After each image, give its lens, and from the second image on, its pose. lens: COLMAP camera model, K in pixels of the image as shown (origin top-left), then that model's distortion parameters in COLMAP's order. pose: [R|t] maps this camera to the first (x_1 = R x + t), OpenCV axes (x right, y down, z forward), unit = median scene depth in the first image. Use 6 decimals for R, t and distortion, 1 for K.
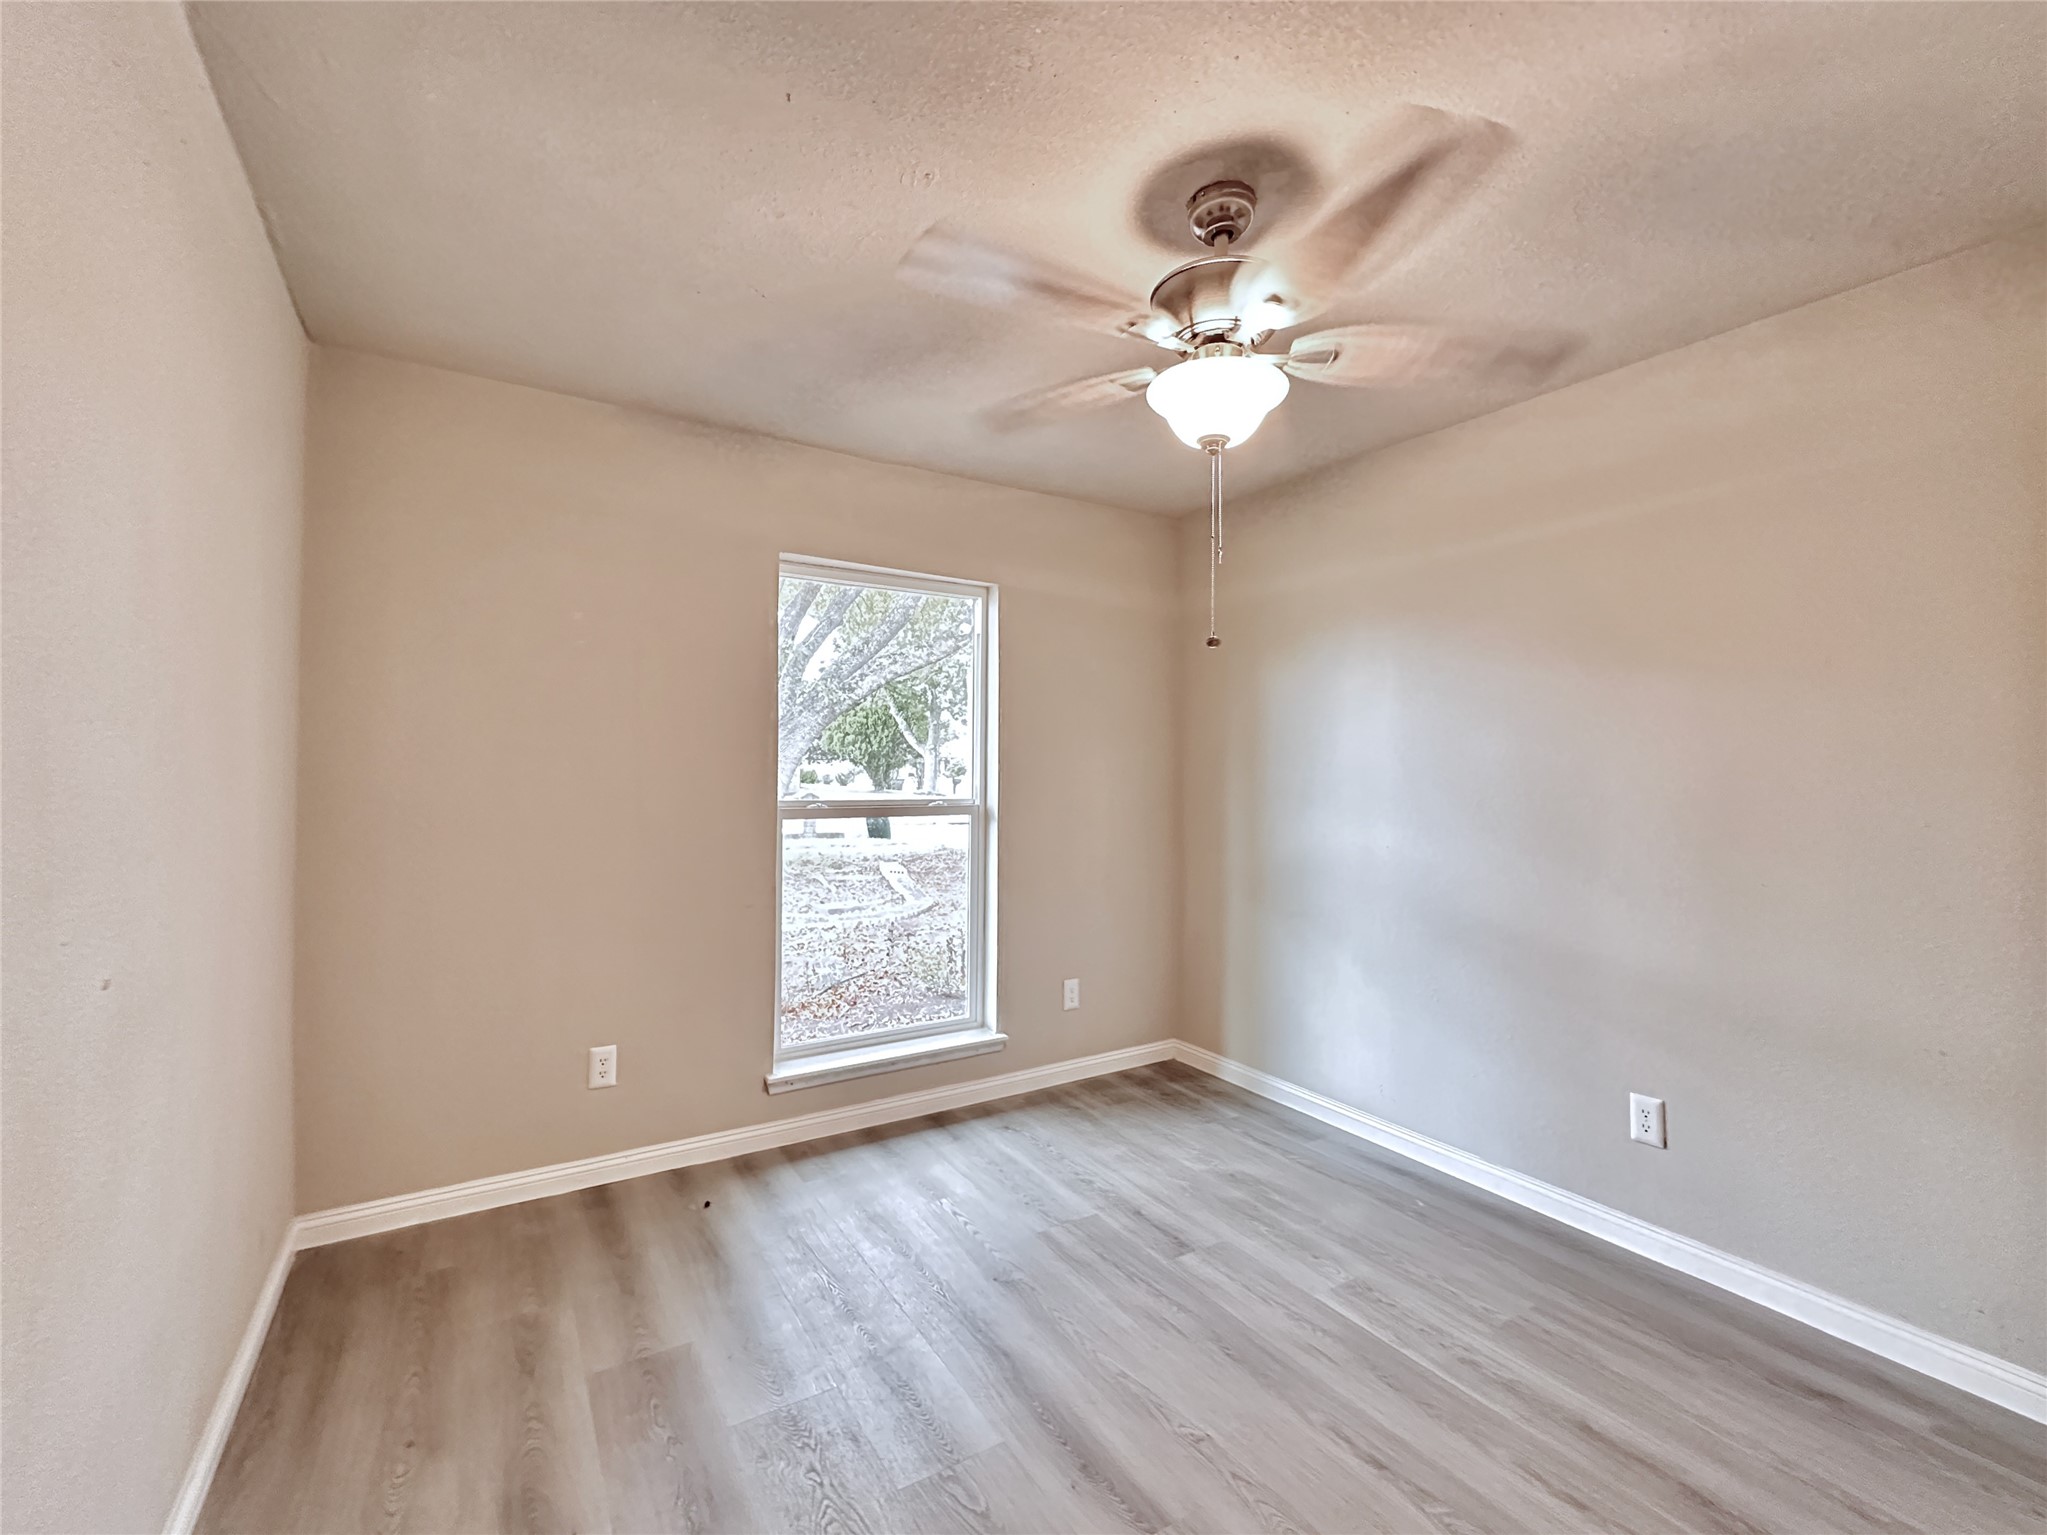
lens RADIAL K [[814.9, 0, 1018.6], [0, 814.9, 766.5], [0, 0, 1]] dist [-0.000941, -0.000122]
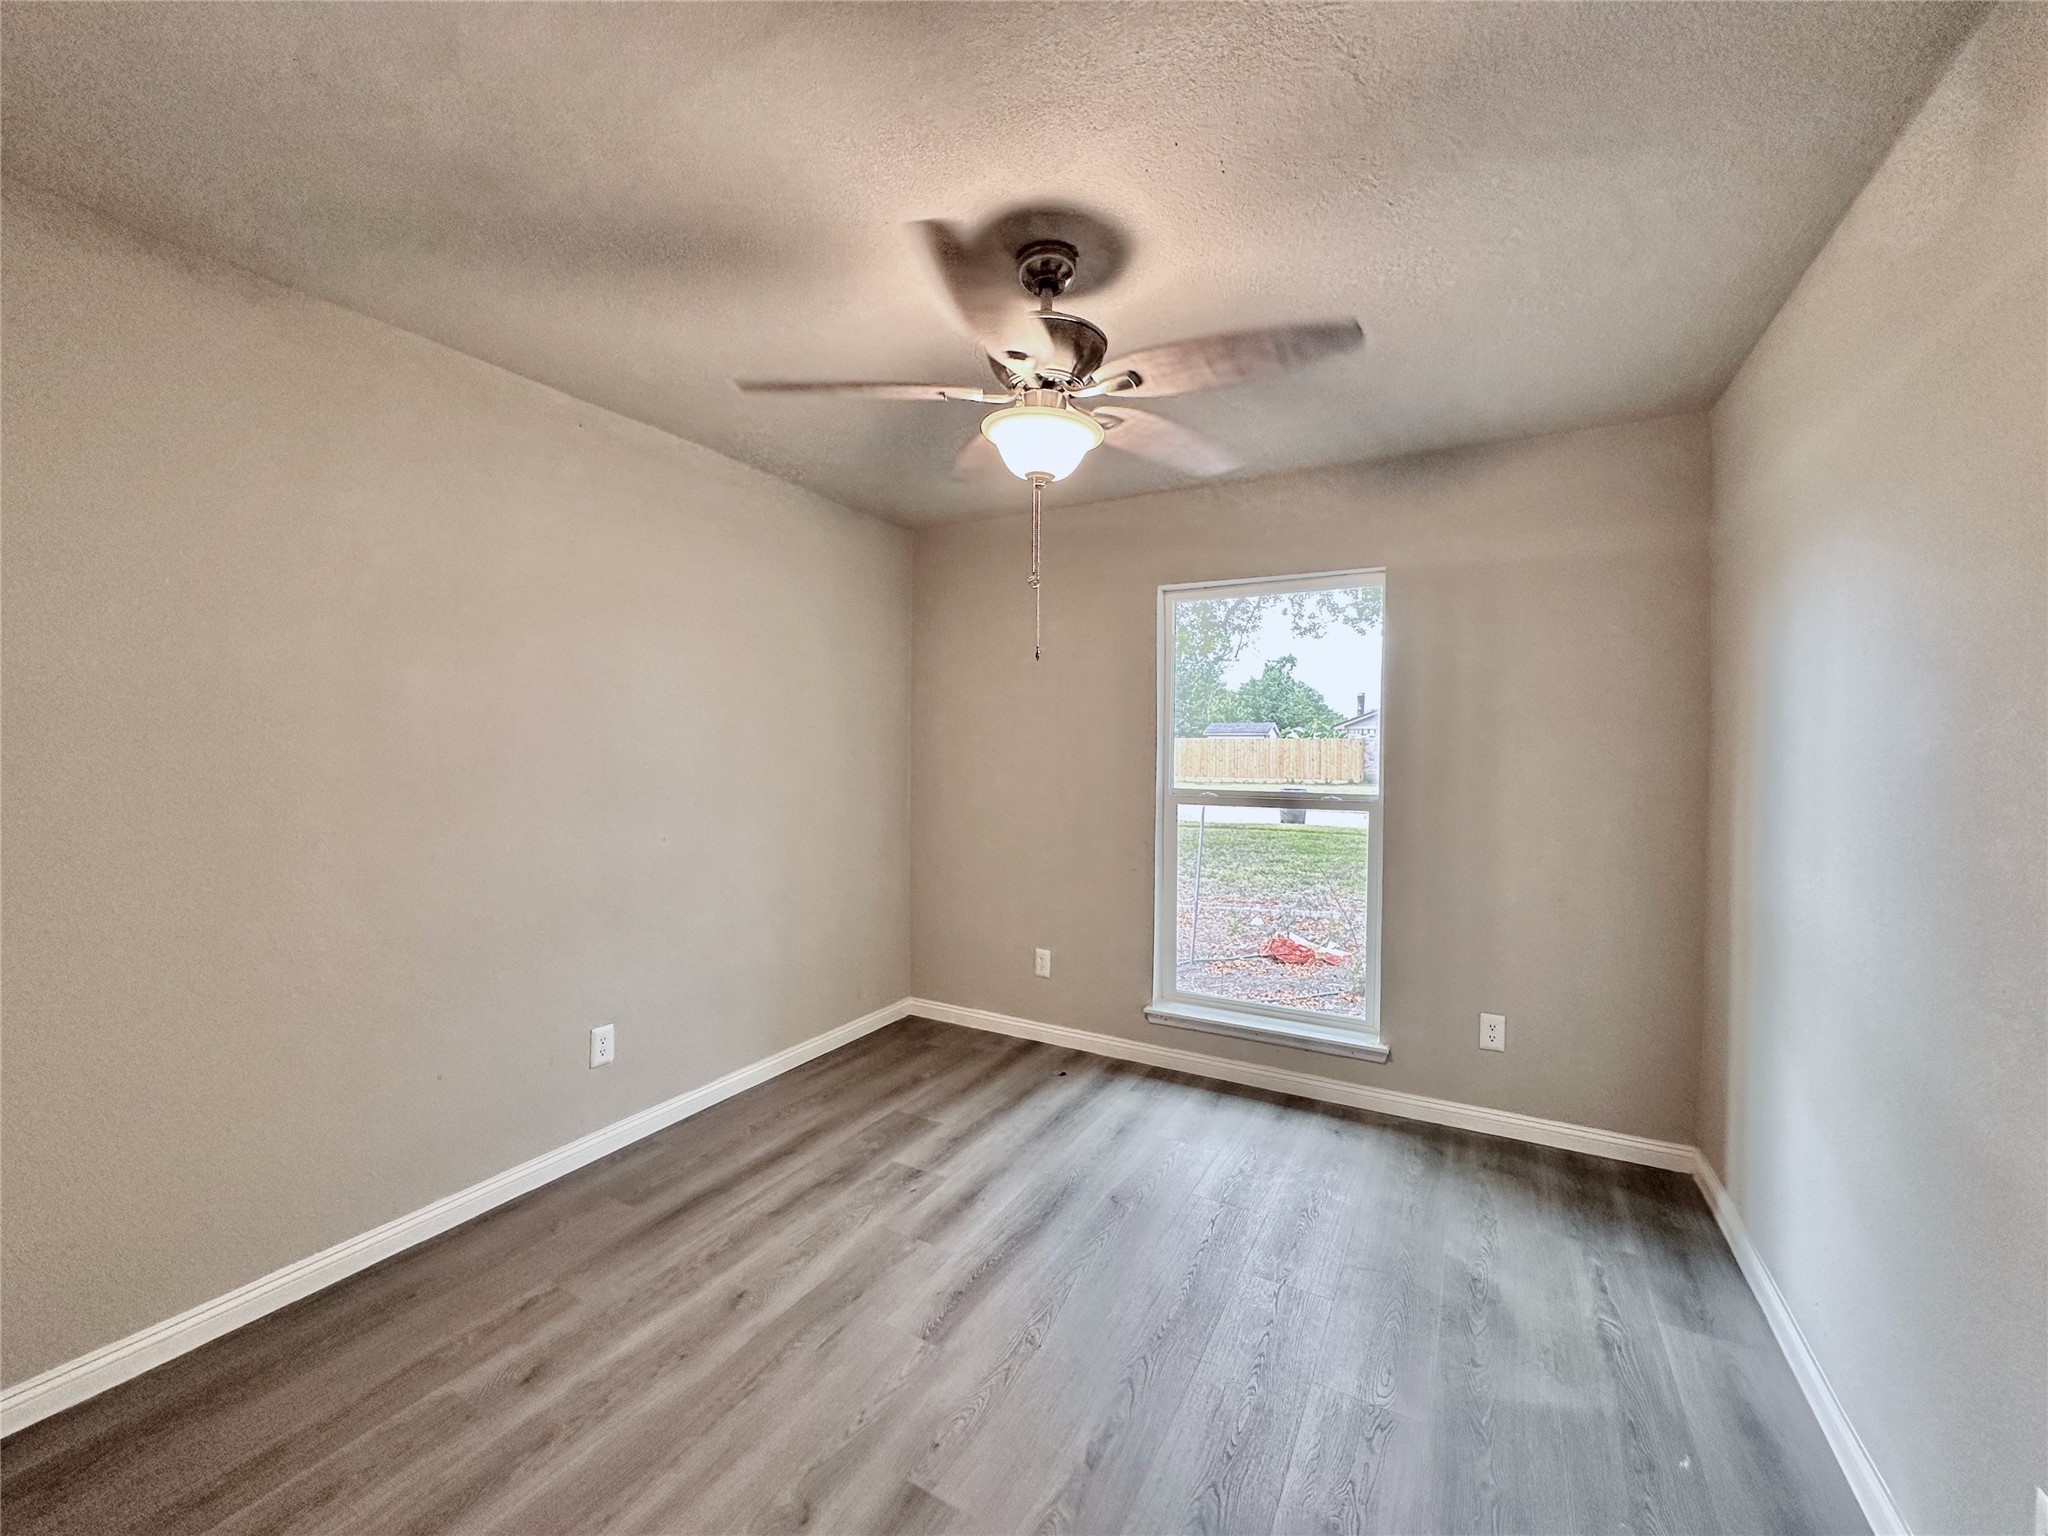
lens RADIAL K [[743.9, 0, 994.7], [0, 743.9, 769.3], [0, 0, 1]] dist [-0.001302, -0.000117]
pose [[0.531789, 0.014589, -0.846751, 0.536827], [0.001551, 0.999833, 0.018200, -0.006297], [0.846876, -0.010992, 0.531677, 0.198201]]
